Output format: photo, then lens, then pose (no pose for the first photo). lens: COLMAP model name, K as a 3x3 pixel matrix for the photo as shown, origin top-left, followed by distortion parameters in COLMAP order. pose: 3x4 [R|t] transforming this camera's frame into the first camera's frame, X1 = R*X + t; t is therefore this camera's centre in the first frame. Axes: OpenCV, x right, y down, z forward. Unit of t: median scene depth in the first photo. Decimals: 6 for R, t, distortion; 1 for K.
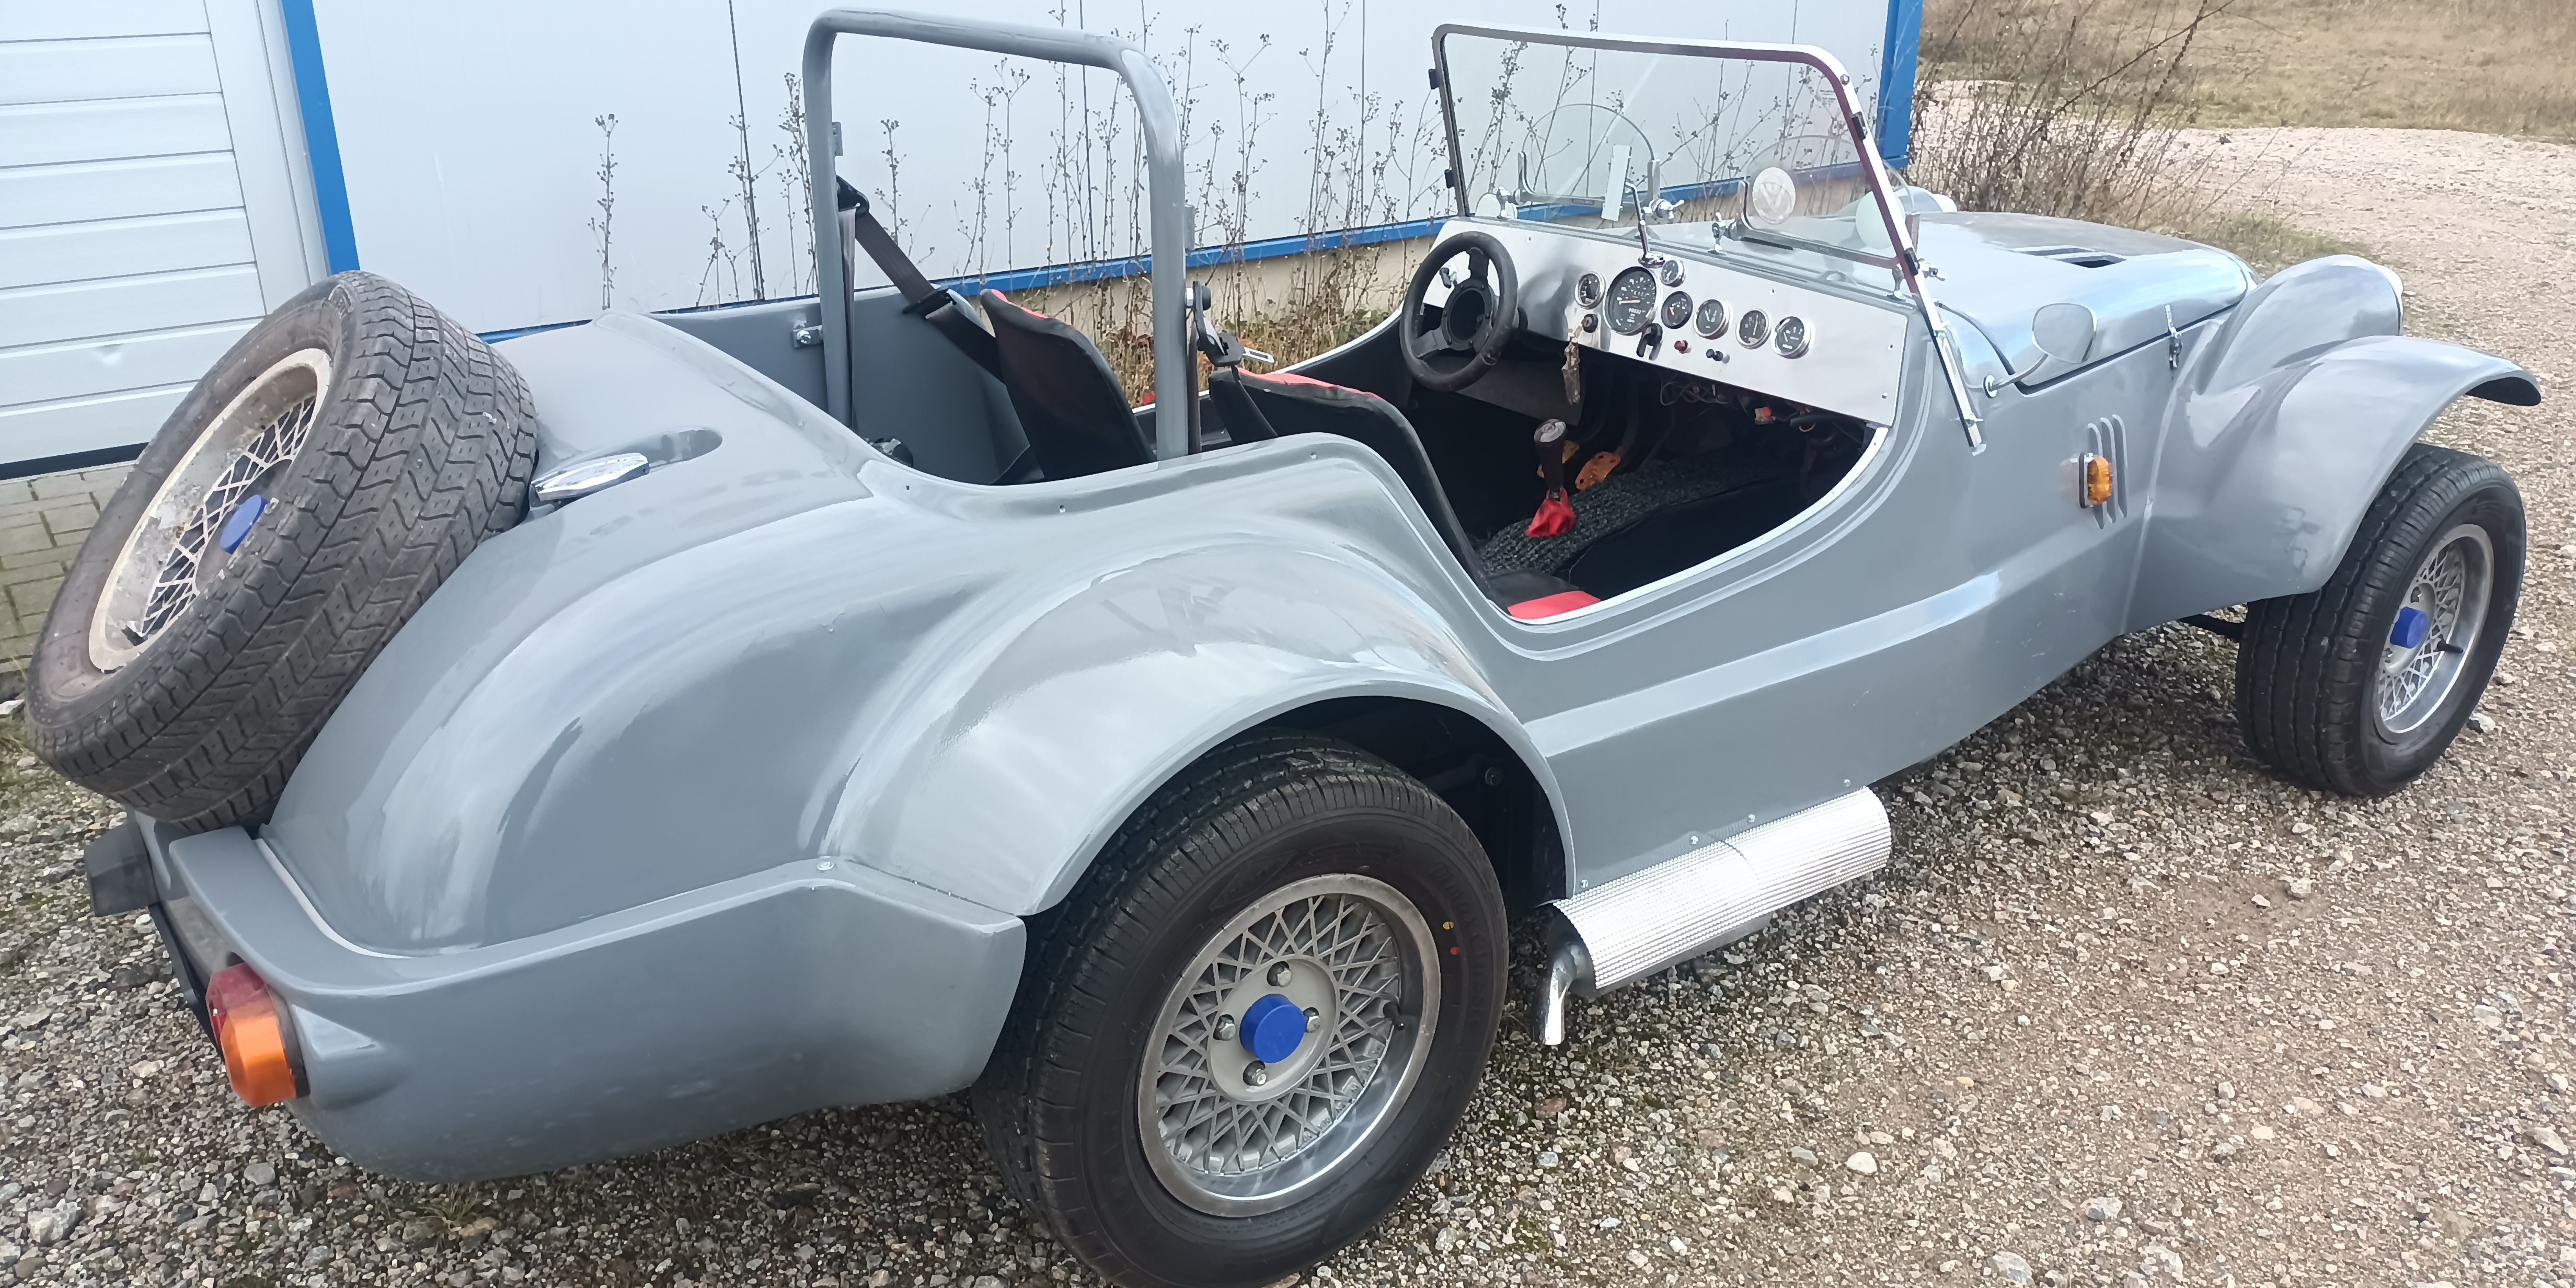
lens RADIAL K [[1861.5, 0, 1256.3], [0, 1861.5, 644.2], [0, 0, 1]] dist [0.041926, -0.005853]
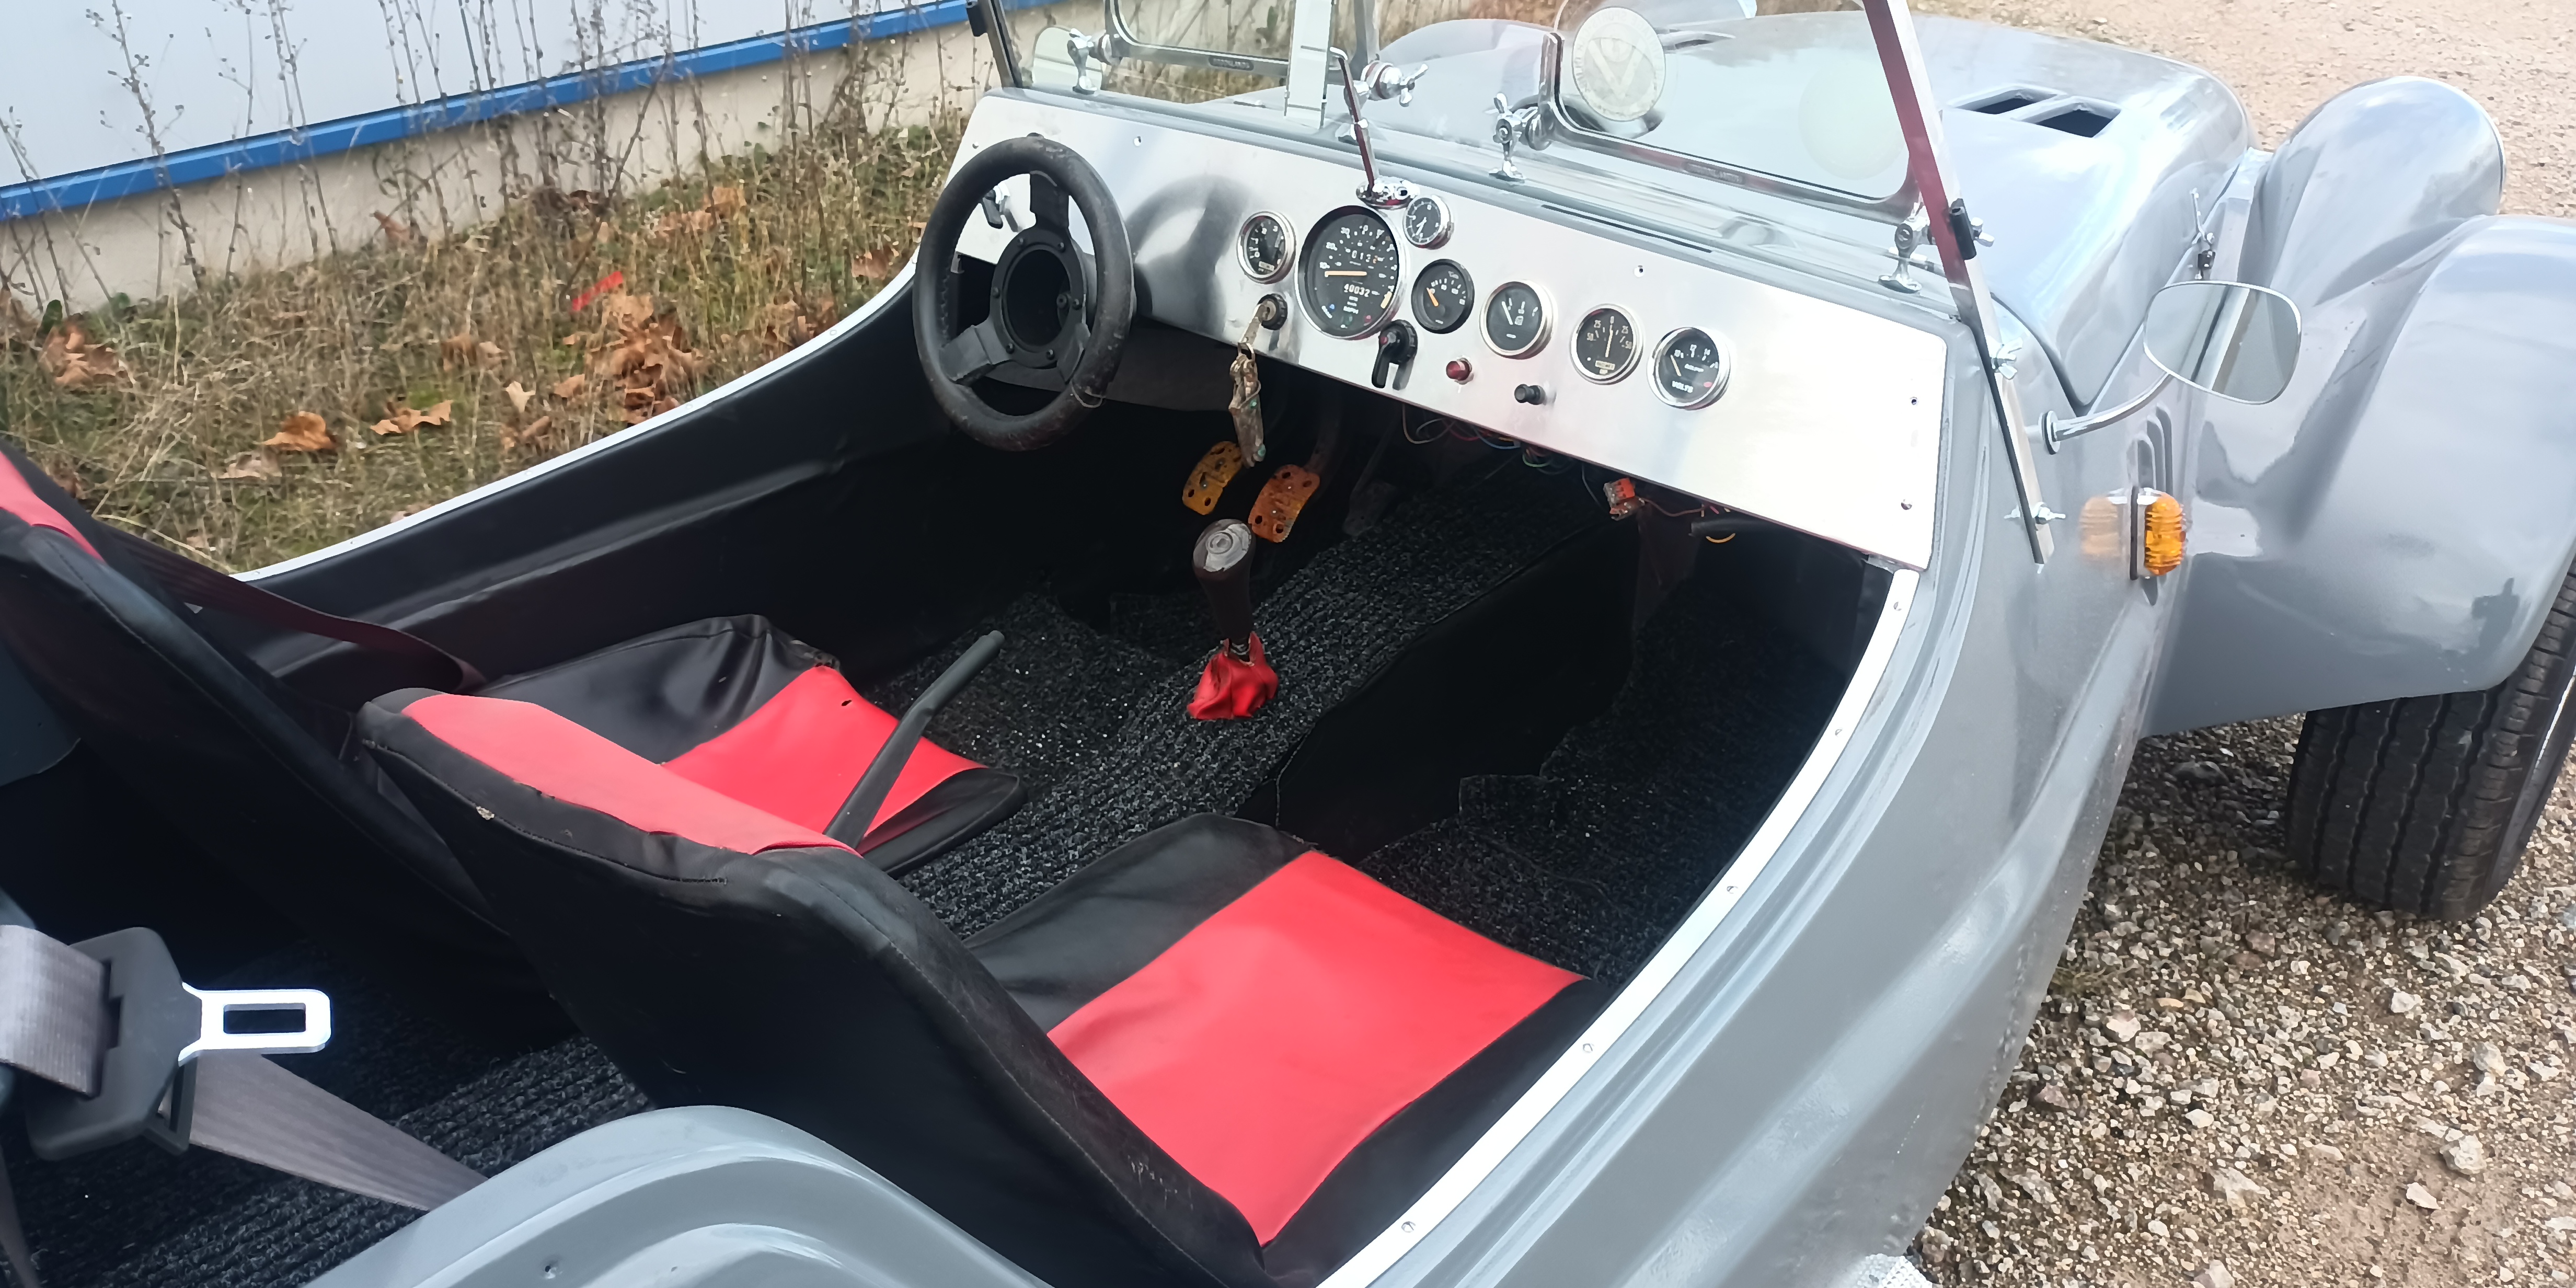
lens RADIAL K [[1861.5, 0, 1256.3], [0, 1861.5, 644.2], [0, 0, 1]] dist [0.041926, -0.005853]
pose [[0.974436, -0.116311, 0.192211, 0.063616], [0.088204, 0.984920, 0.148835, -0.160957], [-0.206624, -0.128077, 0.970001, 0.486894]]
